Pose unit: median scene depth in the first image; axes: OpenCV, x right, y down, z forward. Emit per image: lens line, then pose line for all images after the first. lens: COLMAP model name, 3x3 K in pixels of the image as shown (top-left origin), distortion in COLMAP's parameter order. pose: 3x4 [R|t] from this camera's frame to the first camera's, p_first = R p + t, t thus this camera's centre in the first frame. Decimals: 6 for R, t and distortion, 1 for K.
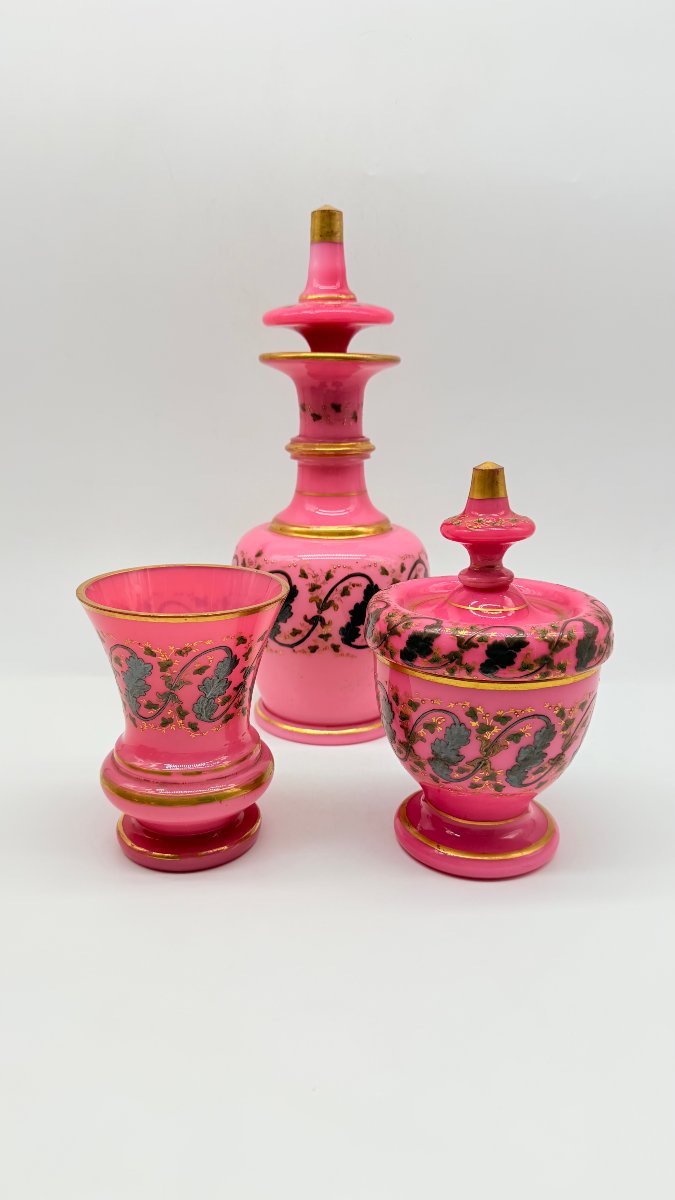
lens RADIAL K [[873.1, 0, 337.5], [0, 873.1, 600.0], [0, 0, 1]] dist [0.122222, -0.132075]
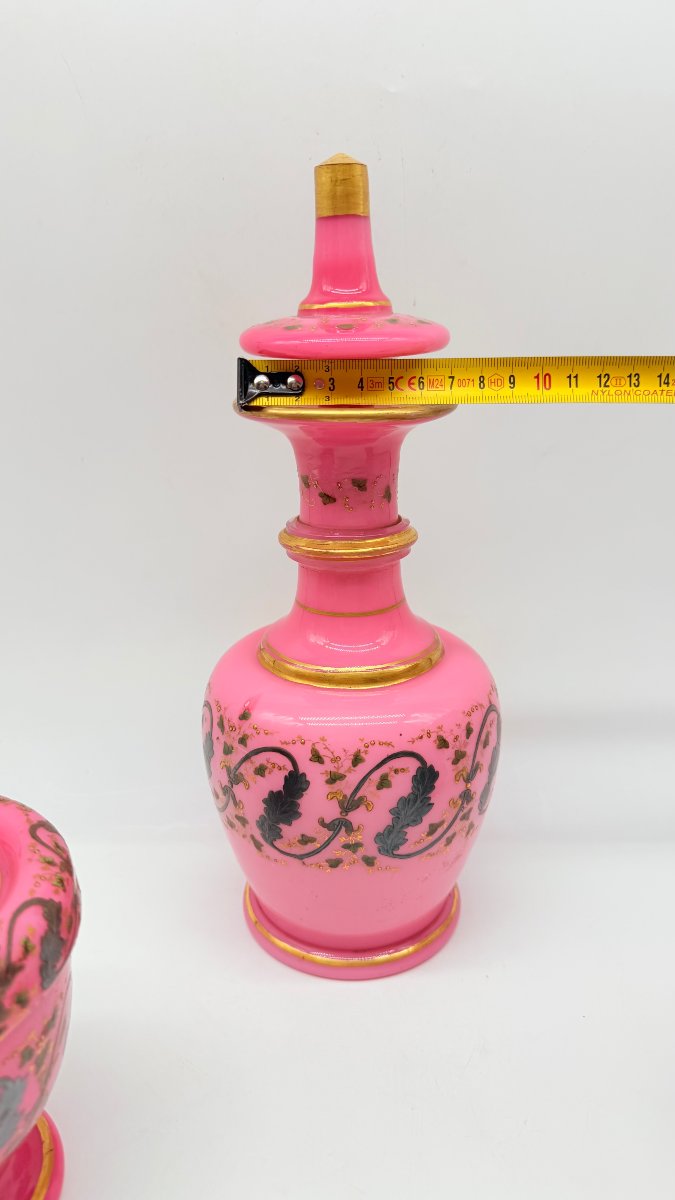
lens RADIAL K [[873.1, 0, 337.5], [0, 873.1, 600.0], [0, 0, 1]] dist [0.122222, -0.132075]
pose [[0.999238, -0.031101, 0.023586, -0.034699], [0.029030, 0.996077, 0.083592, -0.191283], [-0.026093, -0.082843, 0.996221, 0.371029]]
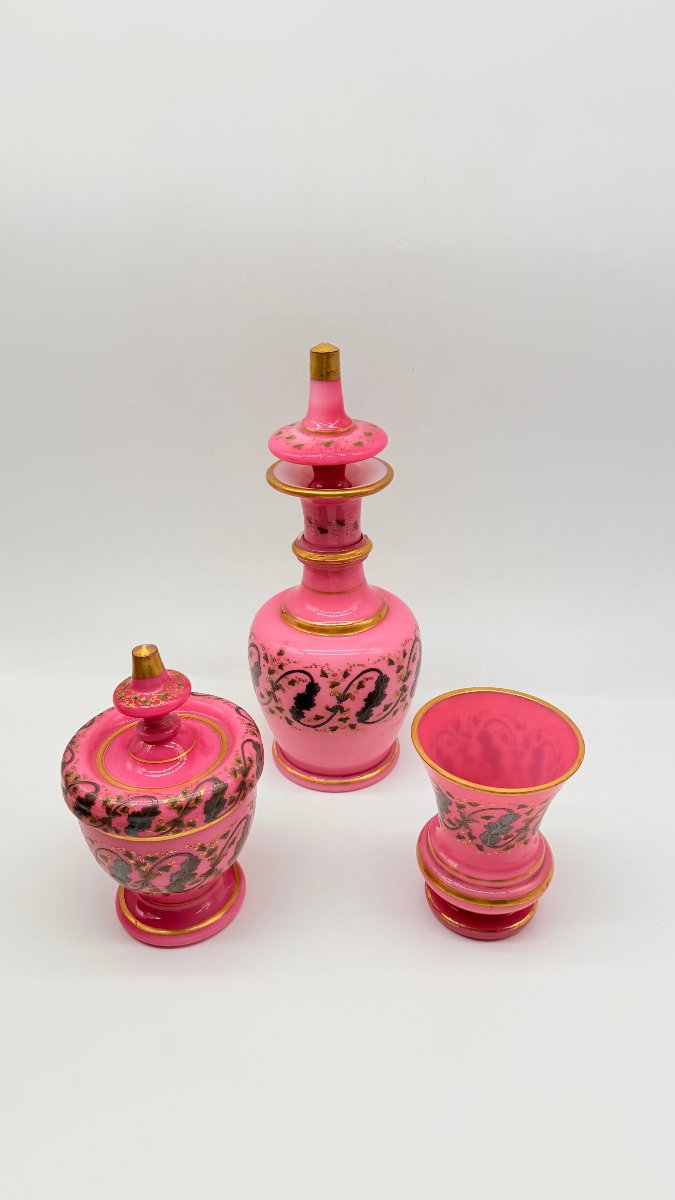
lens RADIAL K [[873.1, 0, 337.5], [0, 873.1, 600.0], [0, 0, 1]] dist [0.122222, -0.132075]
pose [[0.989892, -0.084751, 0.113715, -0.142585], [0.057070, 0.972063, 0.227677, -0.382361], [-0.129834, -0.218886, 0.967074, -0.104551]]
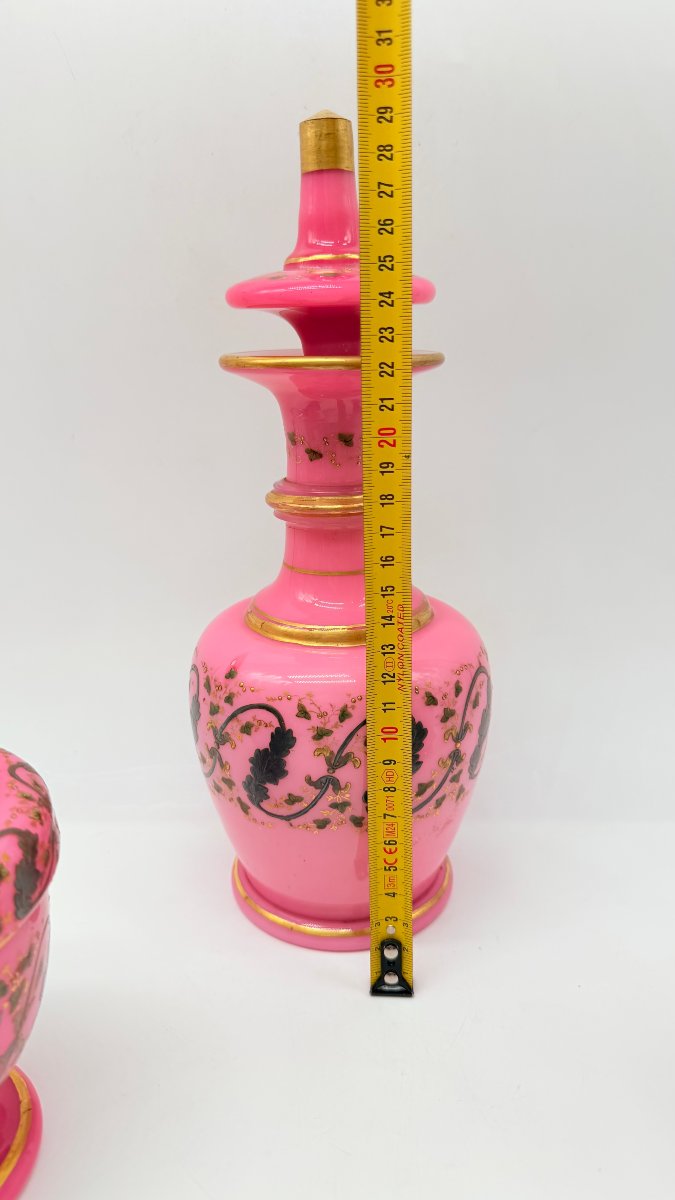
lens RADIAL K [[873.1, 0, 337.5], [0, 873.1, 600.0], [0, 0, 1]] dist [0.122222, -0.132075]
pose [[0.999164, -0.032775, 0.024421, -0.026712], [0.031561, 0.998323, 0.048531, -0.136553], [-0.025971, -0.047720, 0.998523, 0.372267]]
